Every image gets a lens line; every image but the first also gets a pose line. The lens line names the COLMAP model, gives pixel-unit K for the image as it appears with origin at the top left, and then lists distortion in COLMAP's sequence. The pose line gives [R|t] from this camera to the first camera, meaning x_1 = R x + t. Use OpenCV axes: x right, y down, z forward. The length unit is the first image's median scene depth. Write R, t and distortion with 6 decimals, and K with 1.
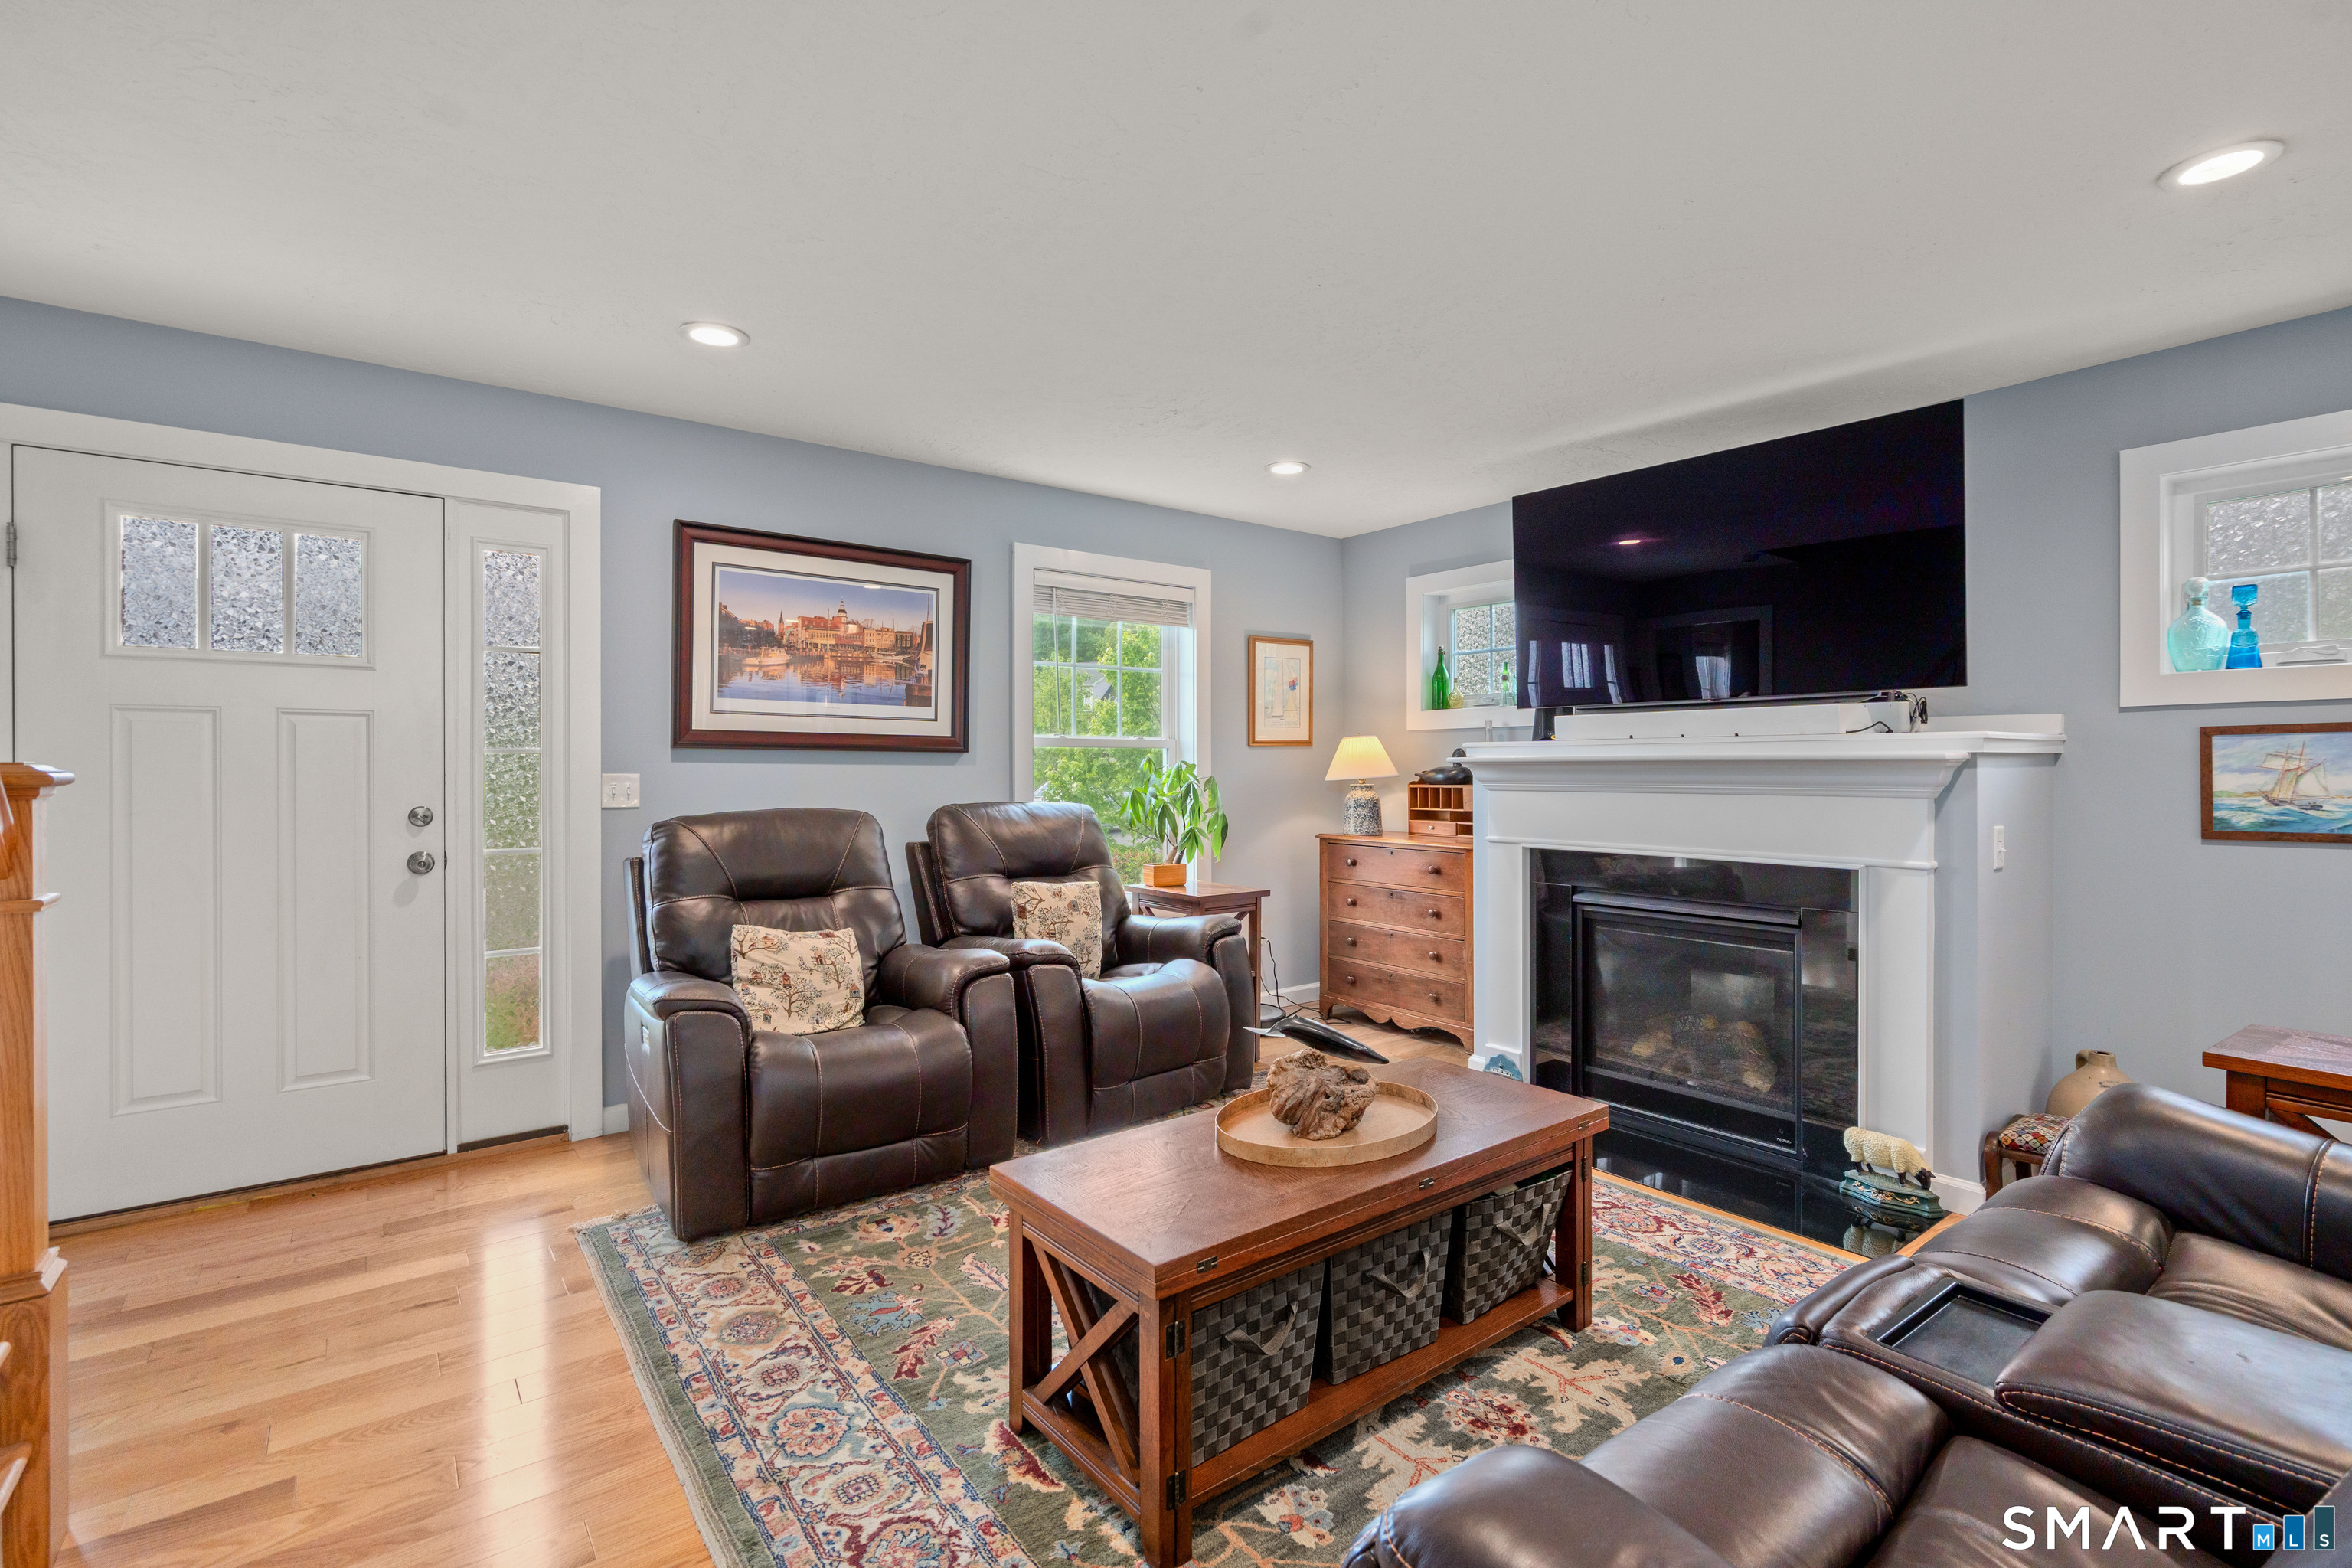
lens RADIAL K [[1078.1, 0, 1177.2], [0, 1078.1, 765.2], [0, 0, 1]] dist [-0.003645, 0.001905]
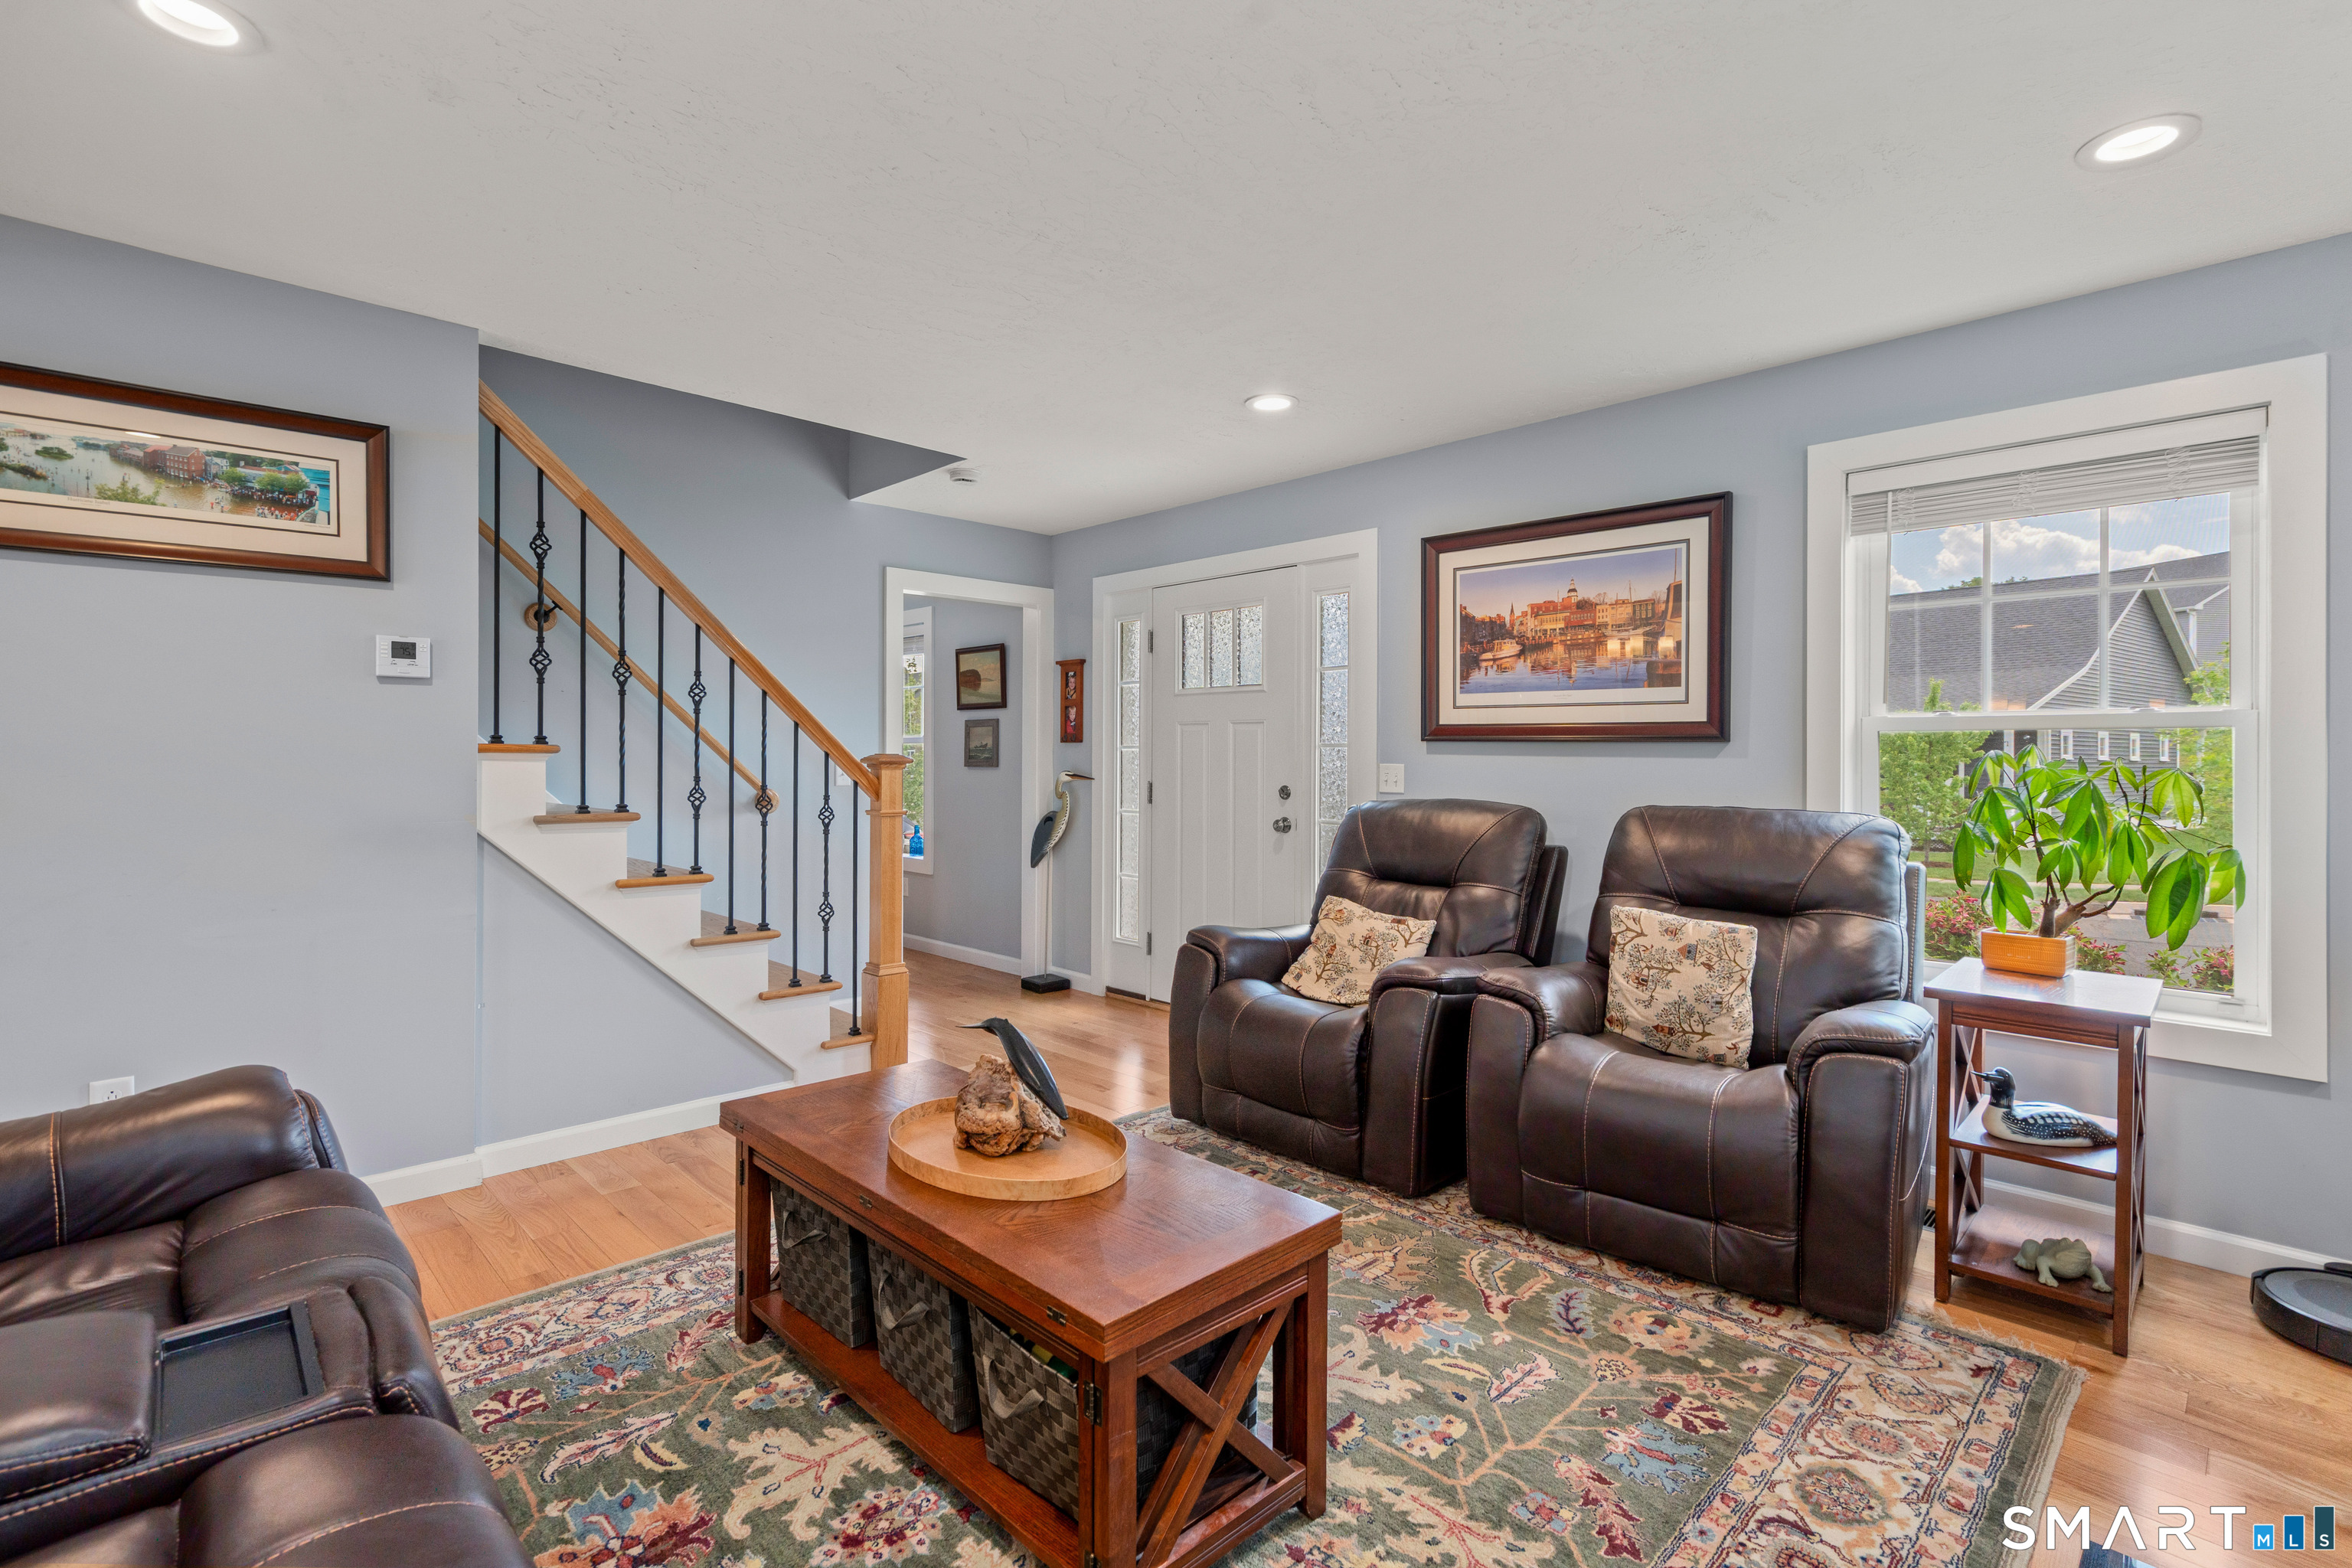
lens RADIAL K [[1078.1, 0, 1165.1], [0, 1078.1, 759.7], [0, 0, 1]] dist [-0.003645, 0.001905]
pose [[0.114350, 0.004135, -0.993432, 0.616800], [-0.004135, 0.999985, 0.003686, 0.000029], [0.993432, 0.003686, 0.114365, 0.598623]]
